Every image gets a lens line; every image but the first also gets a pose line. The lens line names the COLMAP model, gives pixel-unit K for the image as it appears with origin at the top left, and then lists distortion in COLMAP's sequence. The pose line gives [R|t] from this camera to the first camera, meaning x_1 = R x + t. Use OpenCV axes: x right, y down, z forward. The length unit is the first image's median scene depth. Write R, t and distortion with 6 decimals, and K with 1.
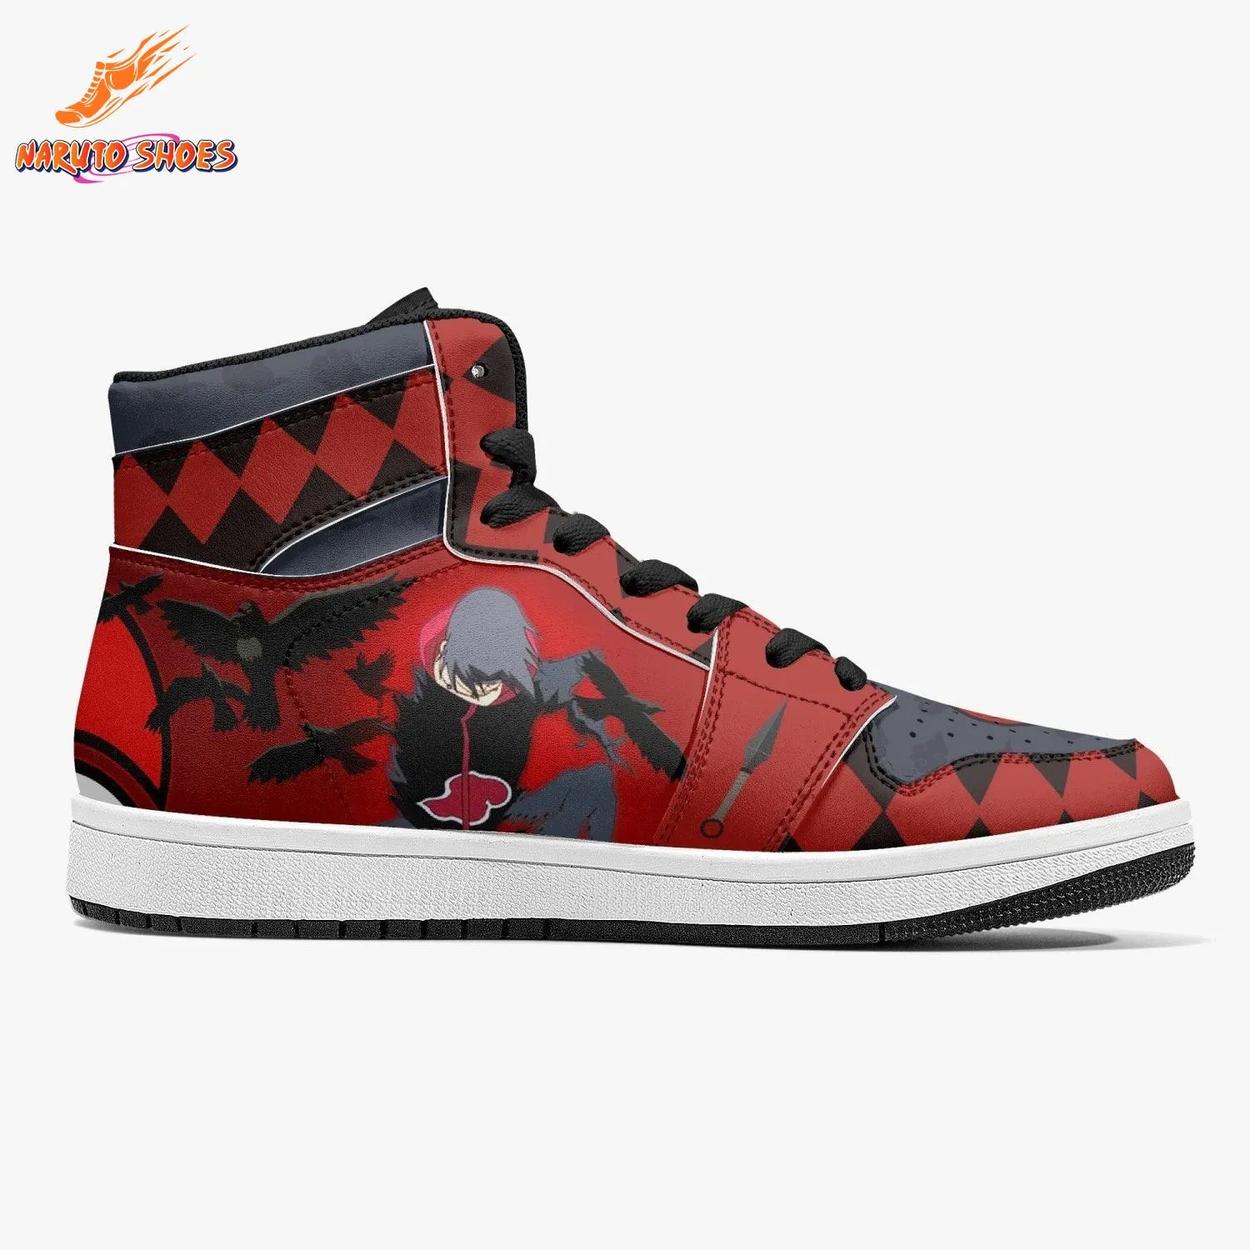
lens RADIAL K [[7801.3, 0, 626.5], [0, 7801.3, 625.7], [0, 0, 1]] dist [-0.065994, 0.000000]
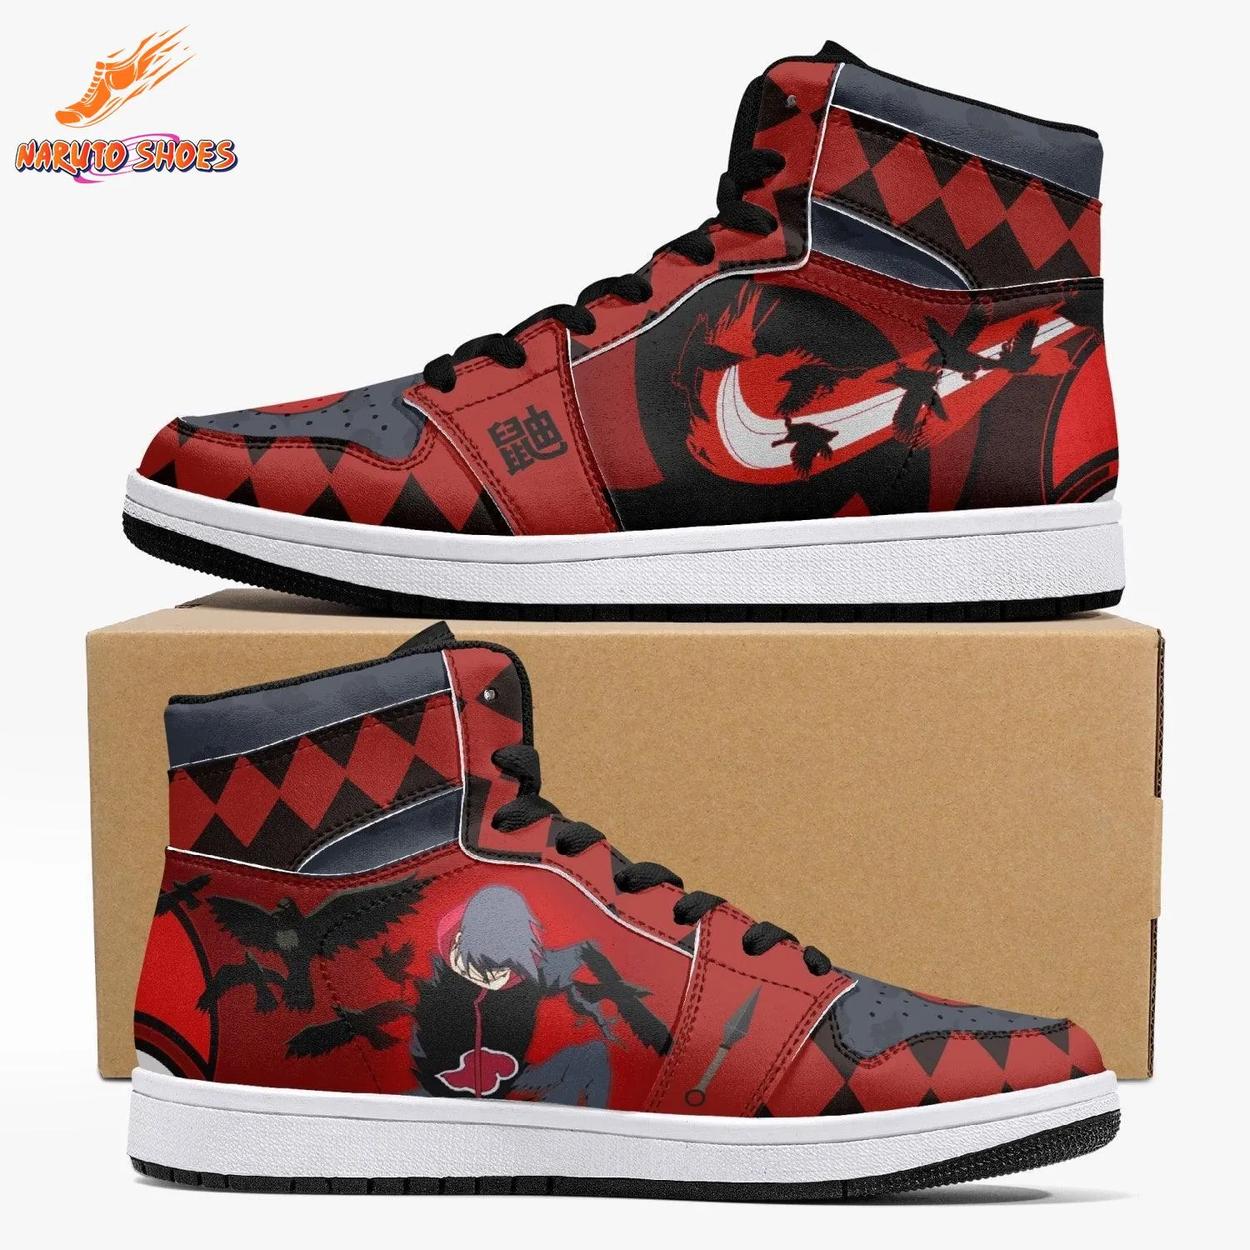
lens RADIAL K [[7801.3, 0, 625.4], [0, 7801.3, 625.3], [0, 0, 1]] dist [-0.065994, 0.000000]
pose [[0.999999, -0.000308, 0.001238, -0.000609], [0.000356, 0.999257, -0.038530, 0.001060], [-0.001225, 0.038531, 0.999257, -0.136466]]
